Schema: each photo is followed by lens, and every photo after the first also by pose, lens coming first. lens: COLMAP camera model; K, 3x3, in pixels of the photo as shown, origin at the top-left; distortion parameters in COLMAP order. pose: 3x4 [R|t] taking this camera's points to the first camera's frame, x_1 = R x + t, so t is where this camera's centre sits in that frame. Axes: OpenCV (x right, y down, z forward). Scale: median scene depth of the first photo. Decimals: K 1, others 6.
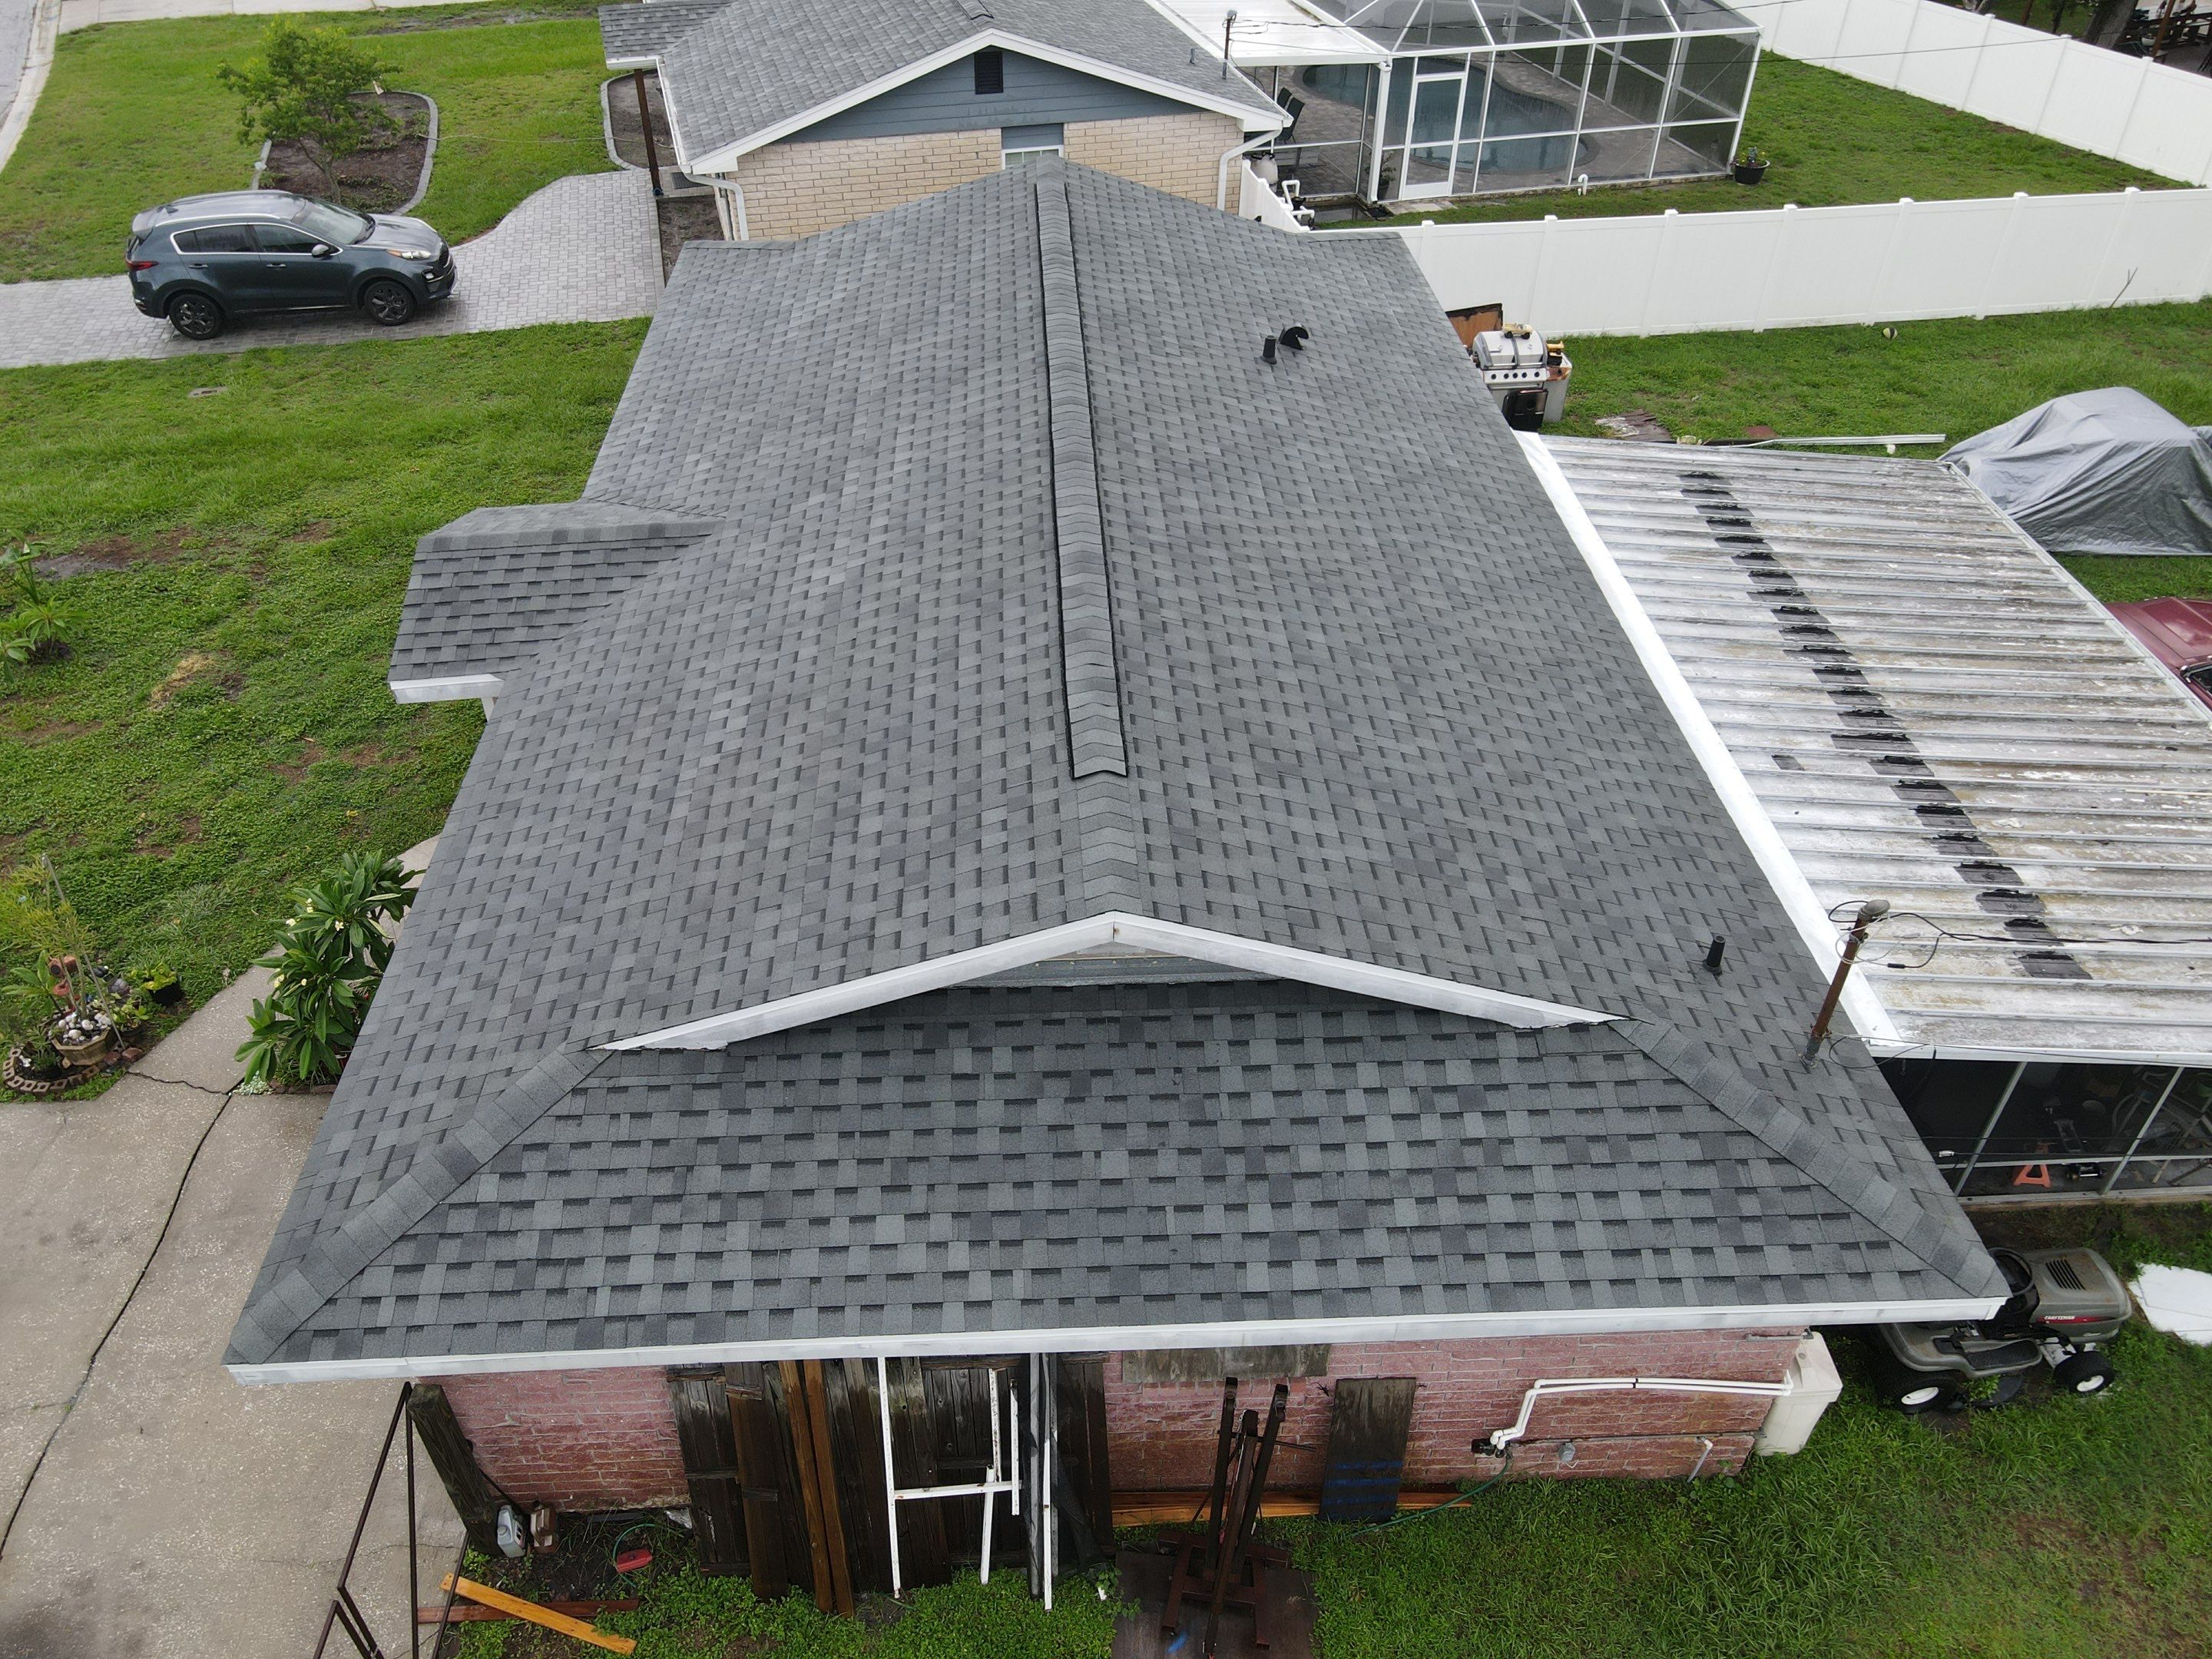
lens RADIAL K [[1629.7, 0, 1089.8], [0, 1629.7, 793.6], [0, 0, 1]] dist [0.003077, 0.020506]
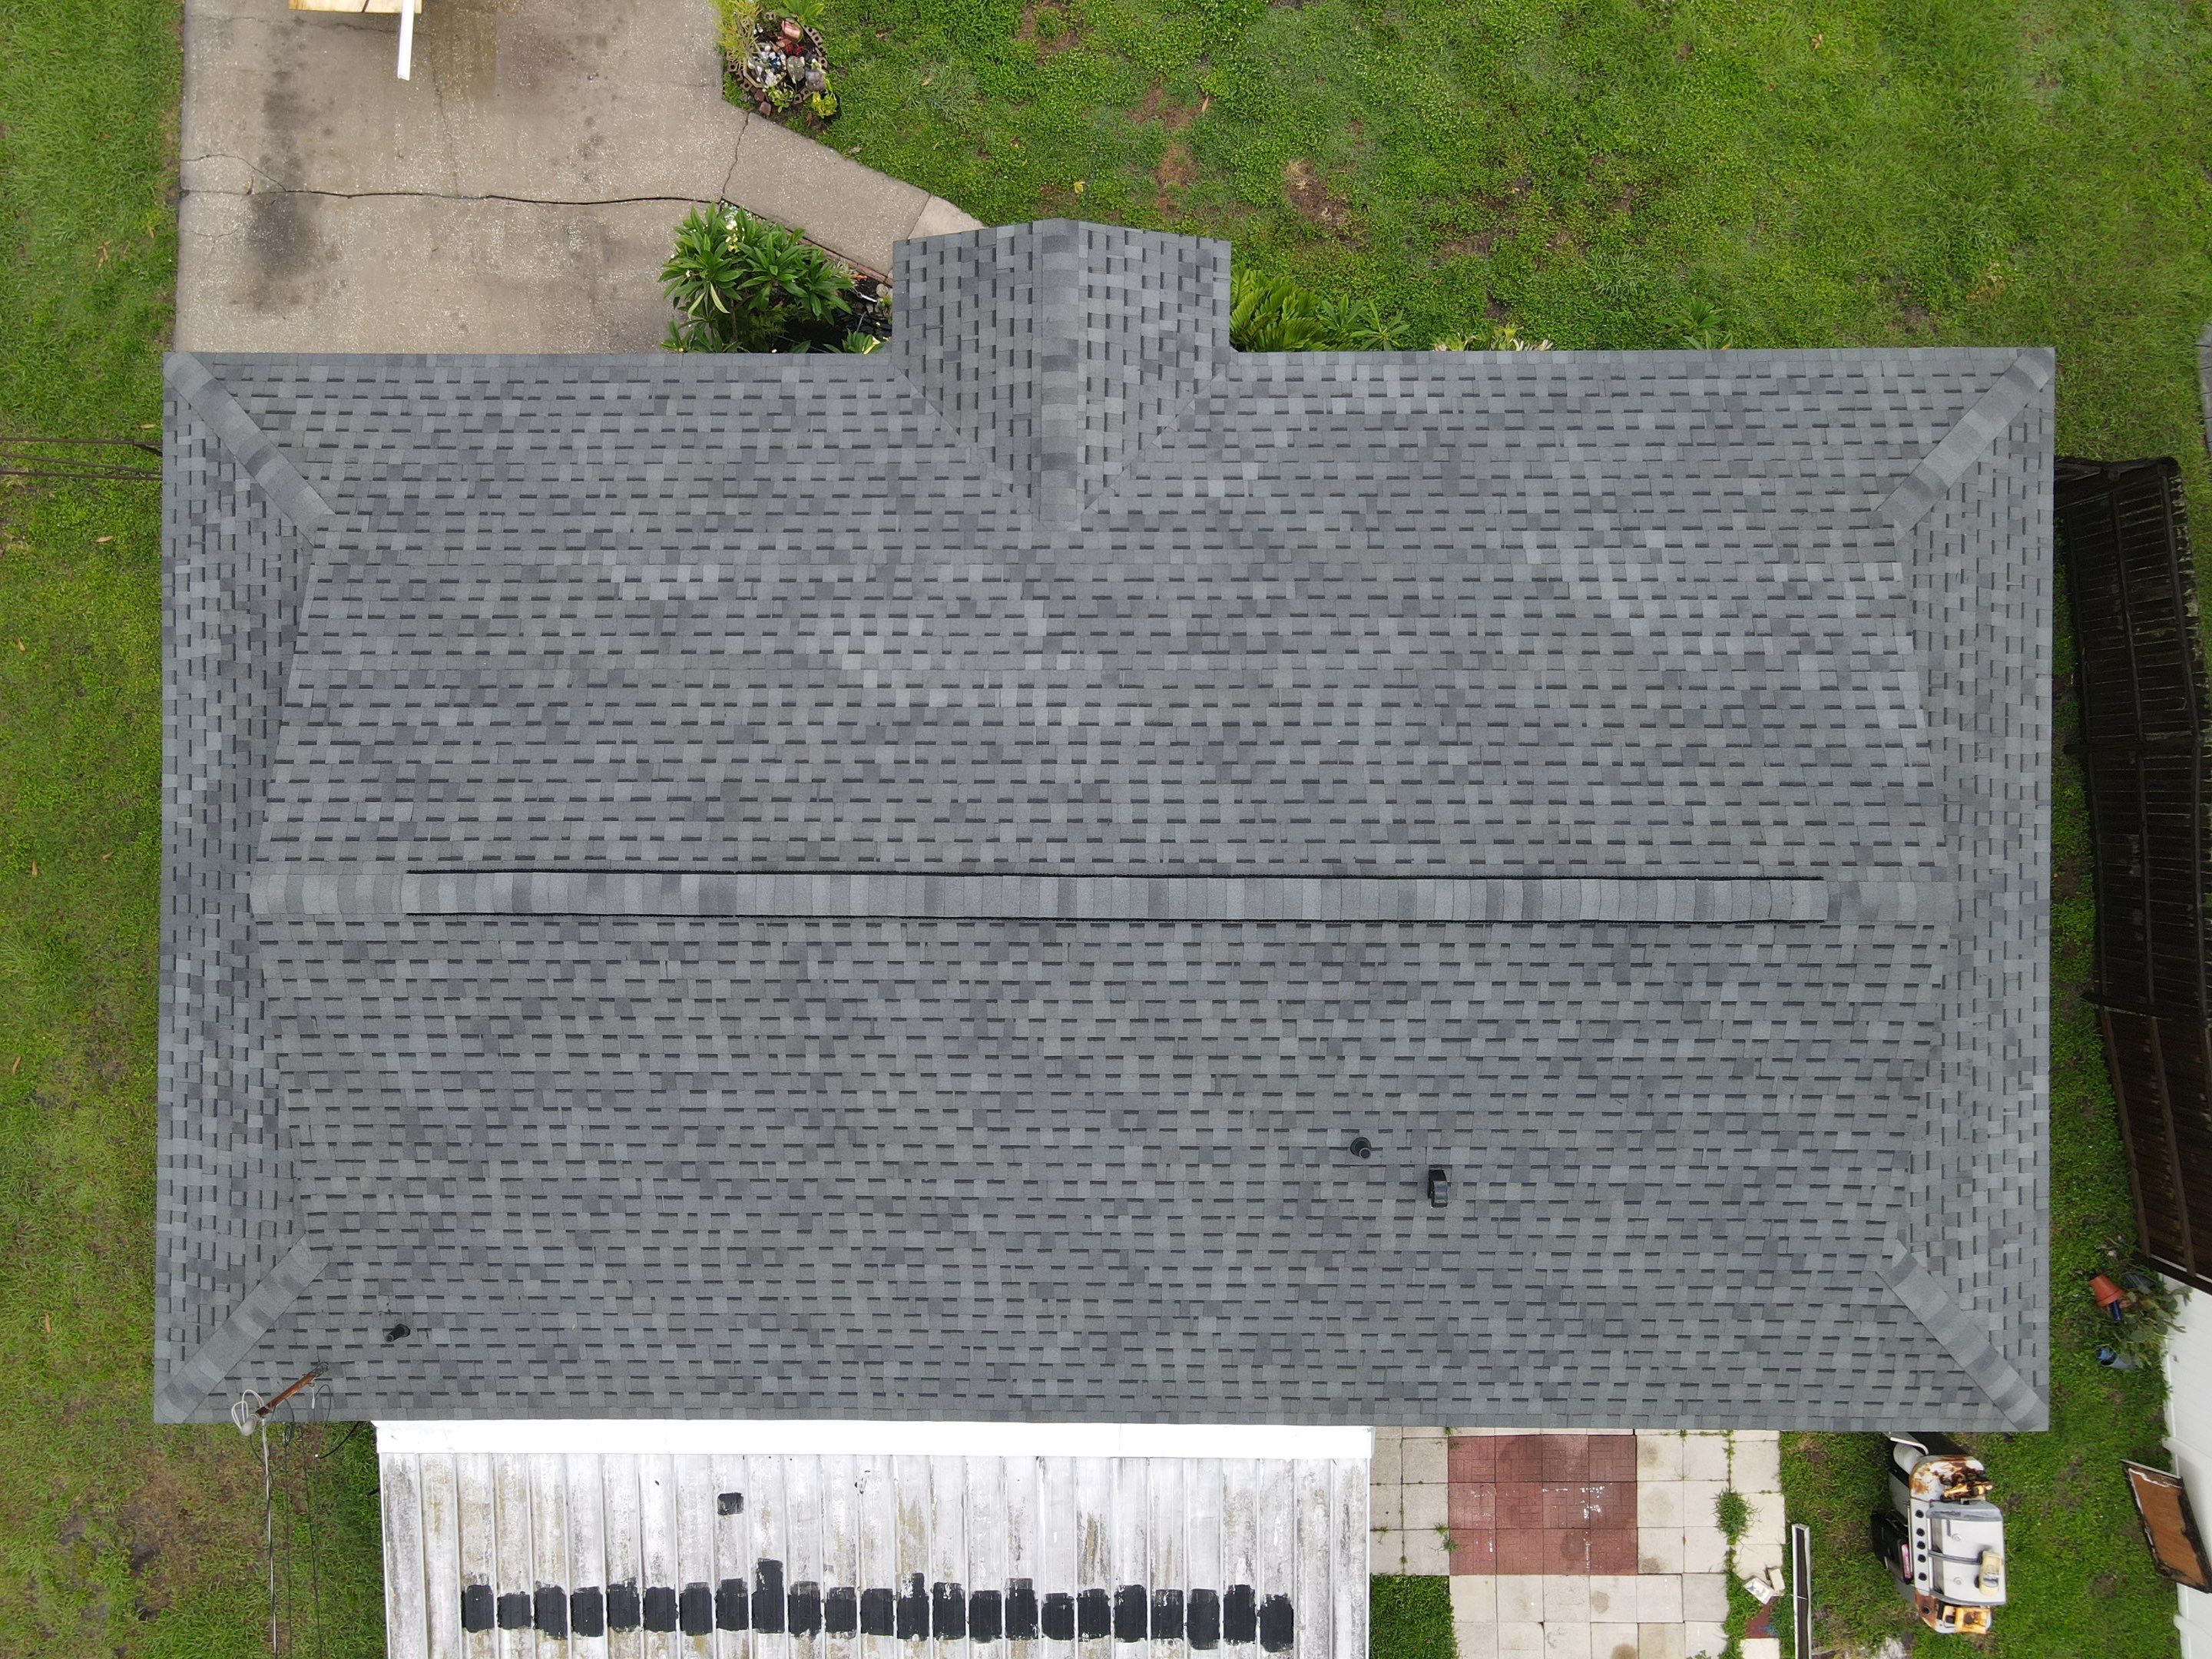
lens RADIAL K [[1629.7, 0, 1086.2], [0, 1629.7, 834.4], [0, 0, 1]] dist [0.003077, 0.020506]
pose [[-0.050926, 0.998680, 0.006694, -0.062975], [-0.606320, -0.036243, 0.794395, -1.131696], [0.793589, 0.036396, 0.607365, 0.522215]]
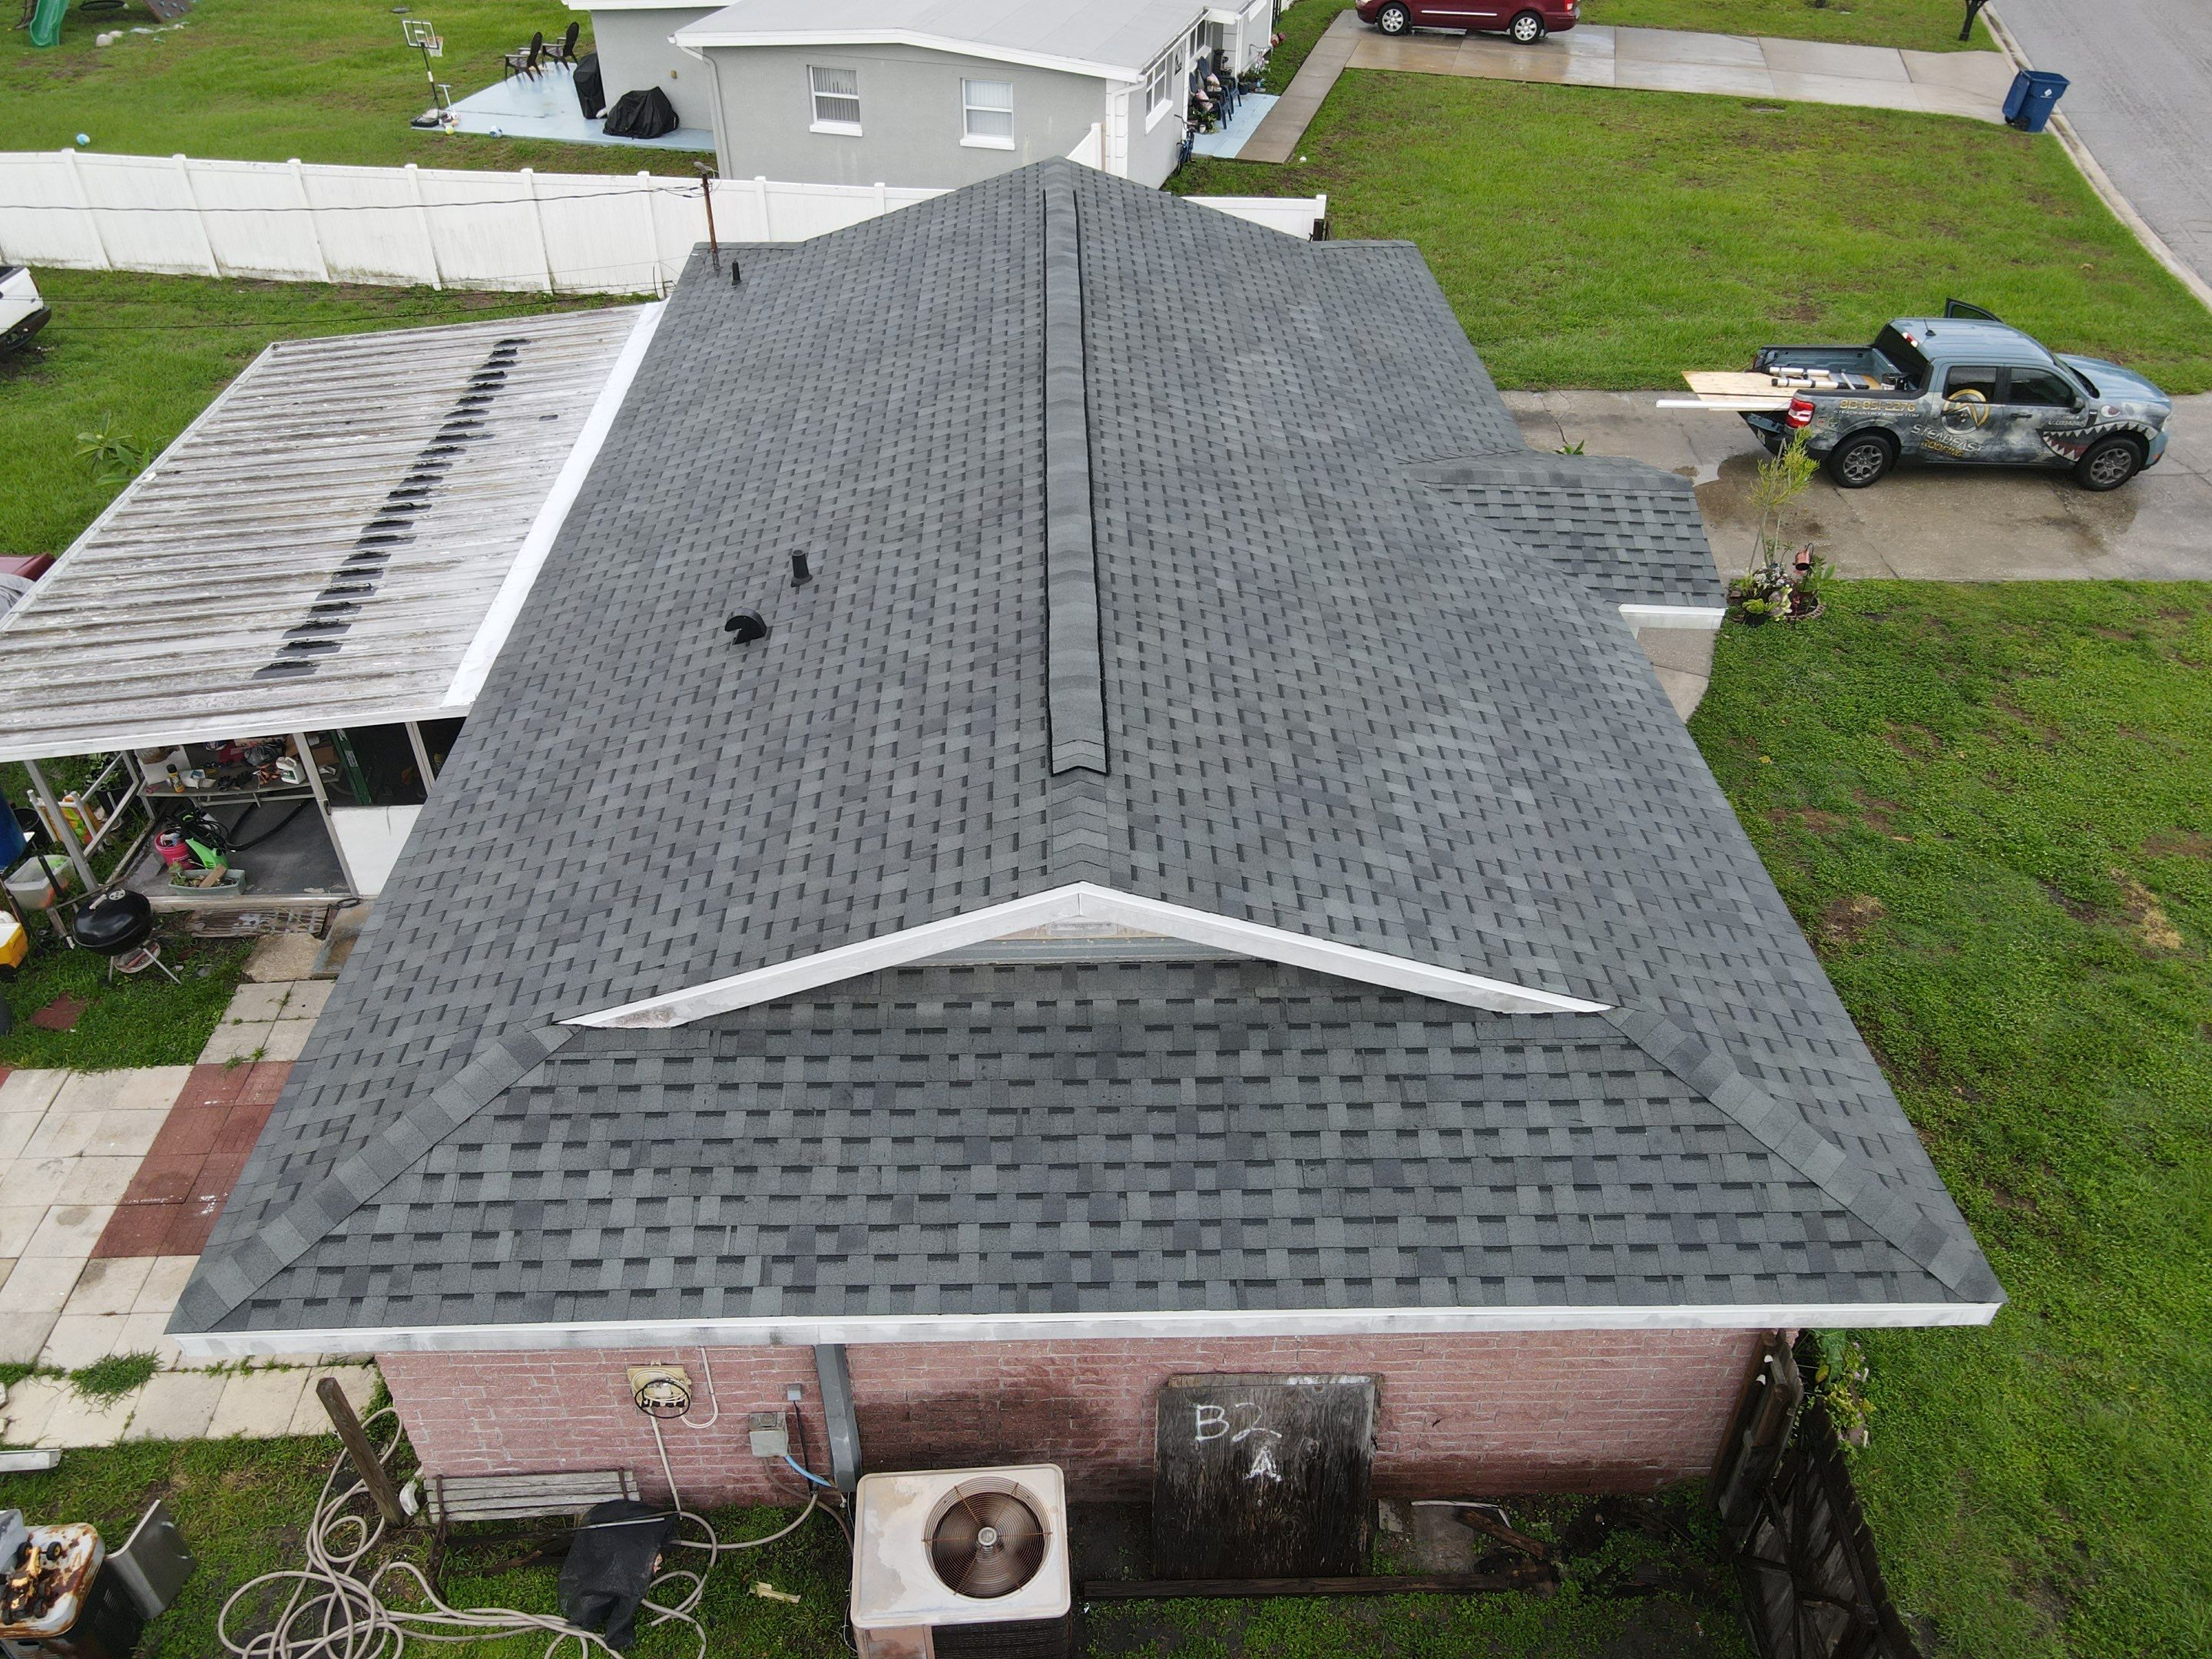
lens RADIAL K [[1629.7, 0, 1075.3], [0, 1629.7, 815.8], [0, 0, 1]] dist [0.003077, 0.020506]
pose [[-0.999567, -0.019438, 0.022078, -0.053211], [0.016567, 0.248193, 0.968569, -1.342445], [-0.024307, 0.968516, -0.247763, 1.766575]]
